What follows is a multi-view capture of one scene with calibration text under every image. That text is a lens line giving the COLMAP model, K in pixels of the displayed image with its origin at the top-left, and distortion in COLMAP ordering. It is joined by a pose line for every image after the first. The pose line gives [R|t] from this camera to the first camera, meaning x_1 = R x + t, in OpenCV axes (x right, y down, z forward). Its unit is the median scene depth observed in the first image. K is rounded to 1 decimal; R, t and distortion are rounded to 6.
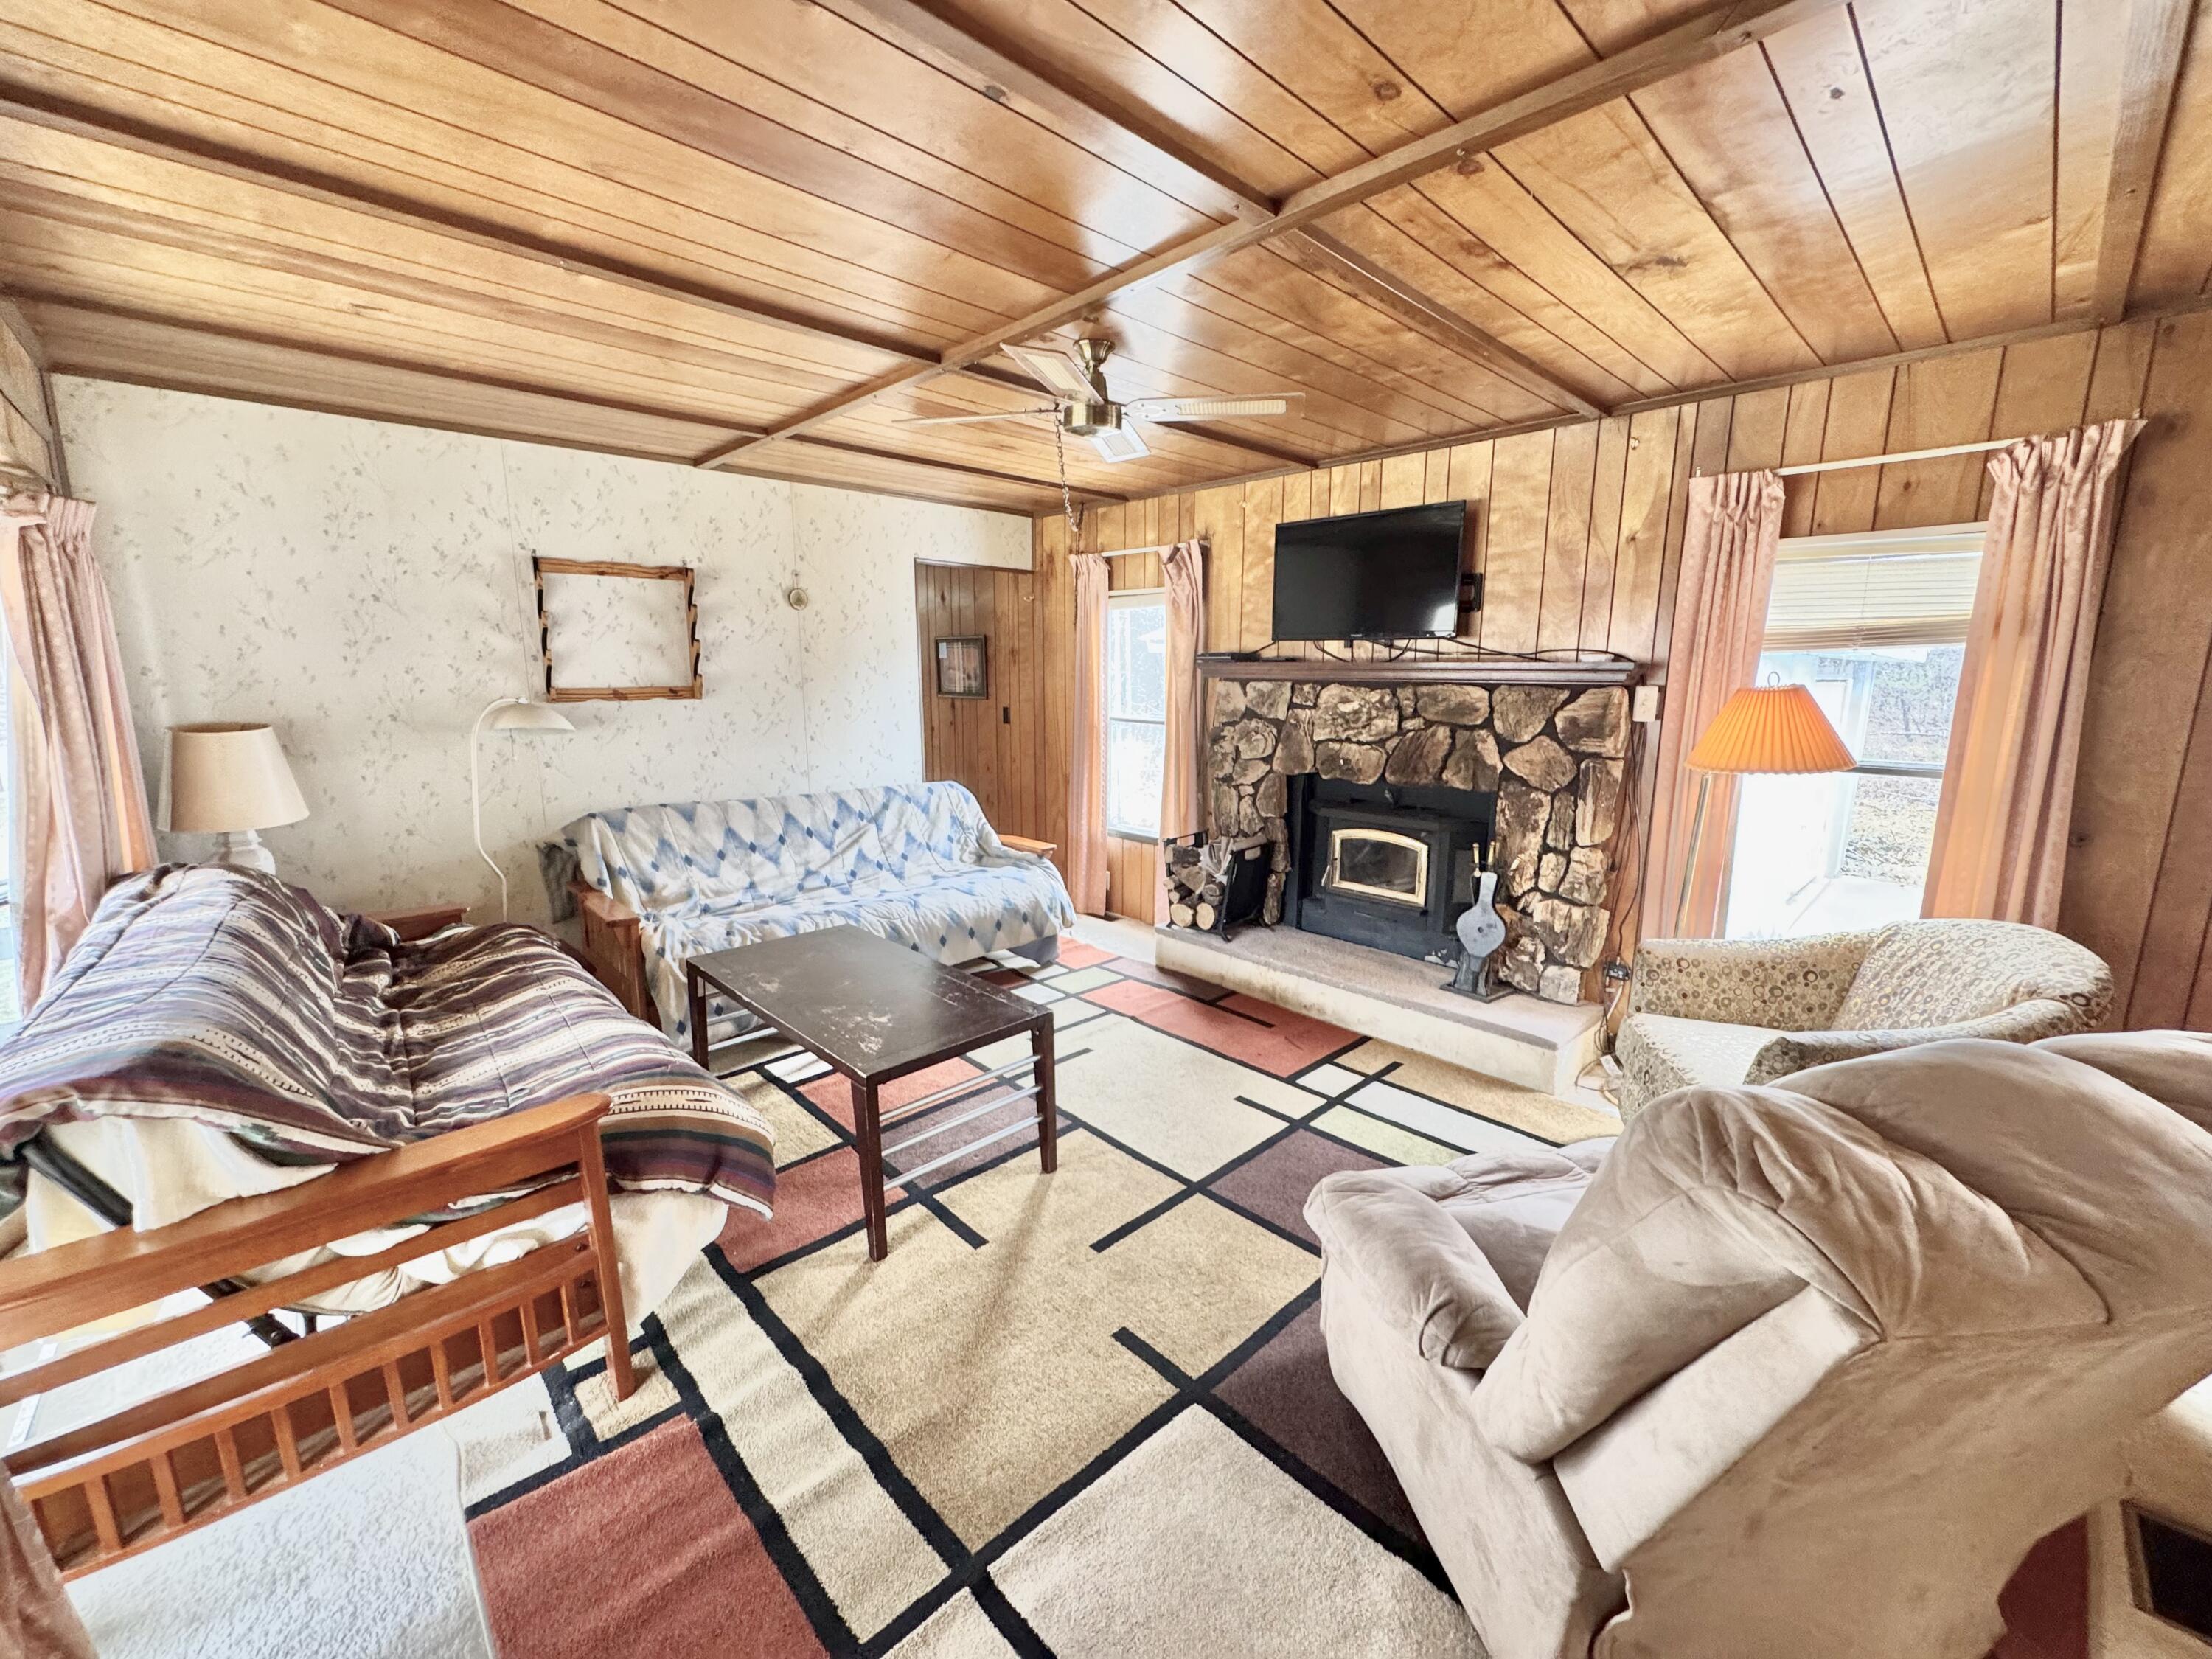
lens RADIAL K [[886.5, 0, 1106.0], [0, 886.5, 829.5], [0, 0, 1]] dist [-0.001498, 0.000155]
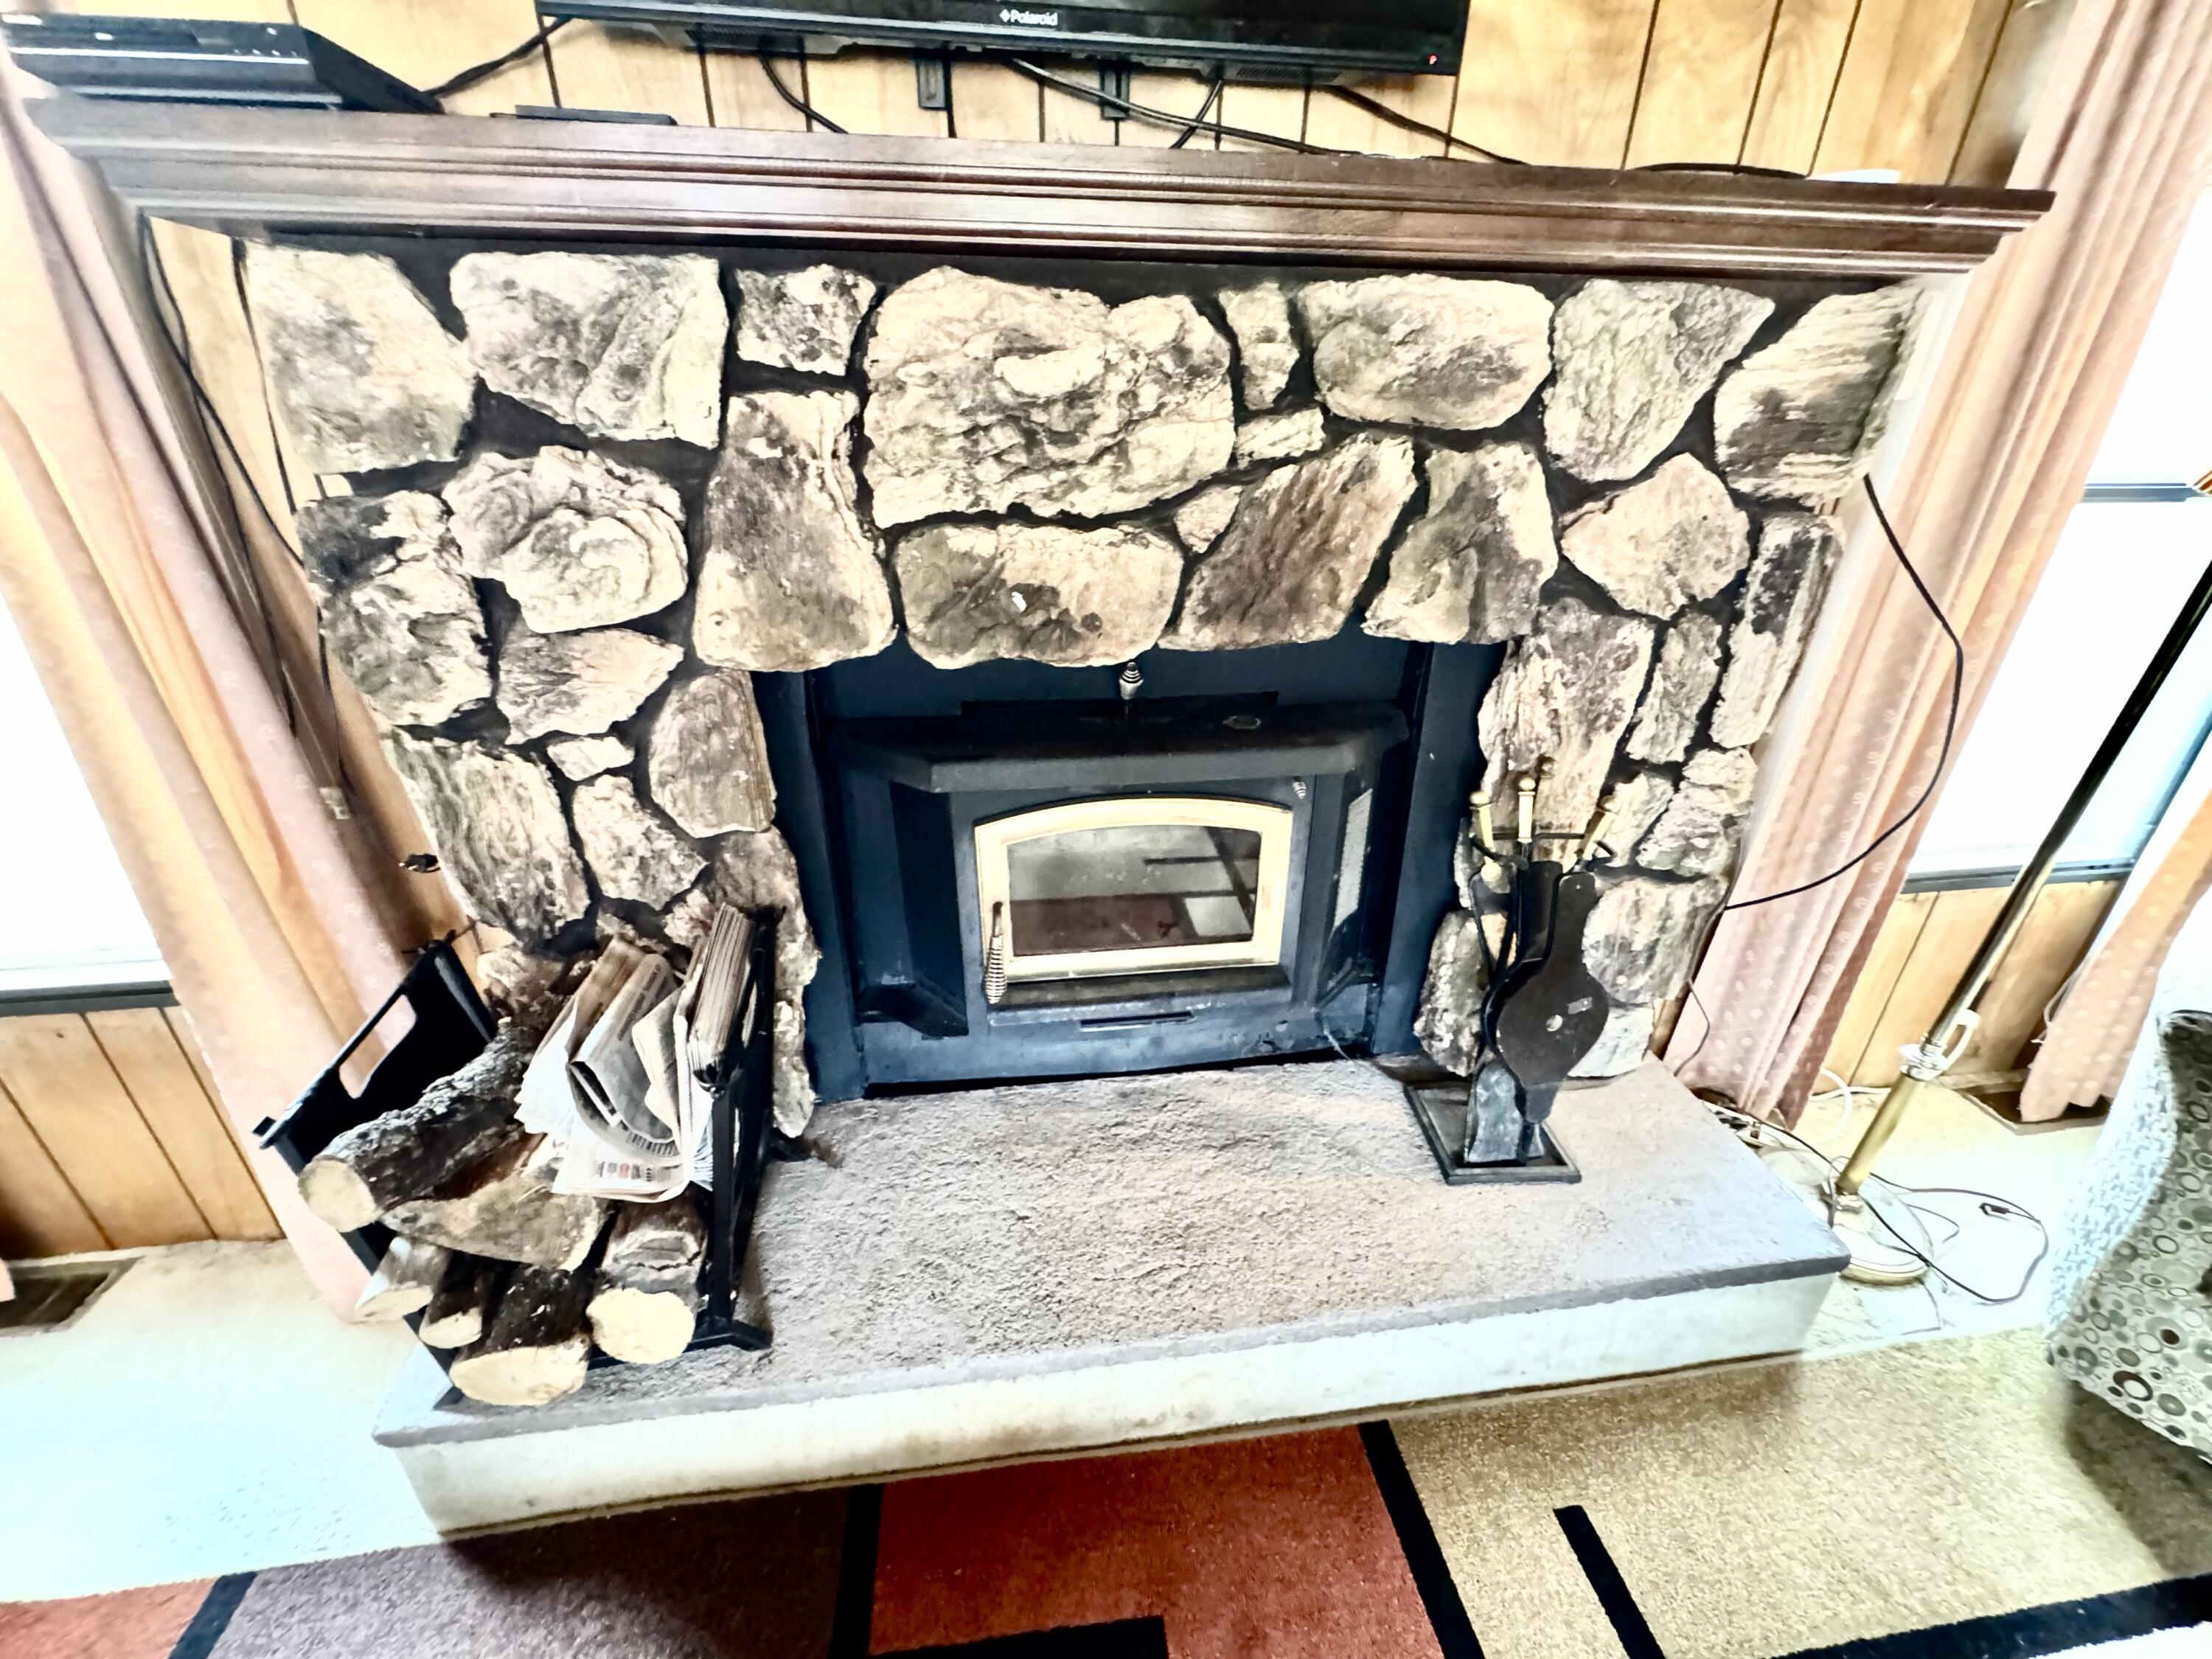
lens RADIAL K [[886.5, 0, 1106.0], [0, 886.5, 829.5], [0, 0, 1]] dist [-0.001498, 0.000155]
pose [[0.587376, -0.343210, 0.732937, 0.060375], [0.140808, 0.935153, 0.325057, -0.097680], [-0.796971, -0.087727, 0.597613, 0.832395]]
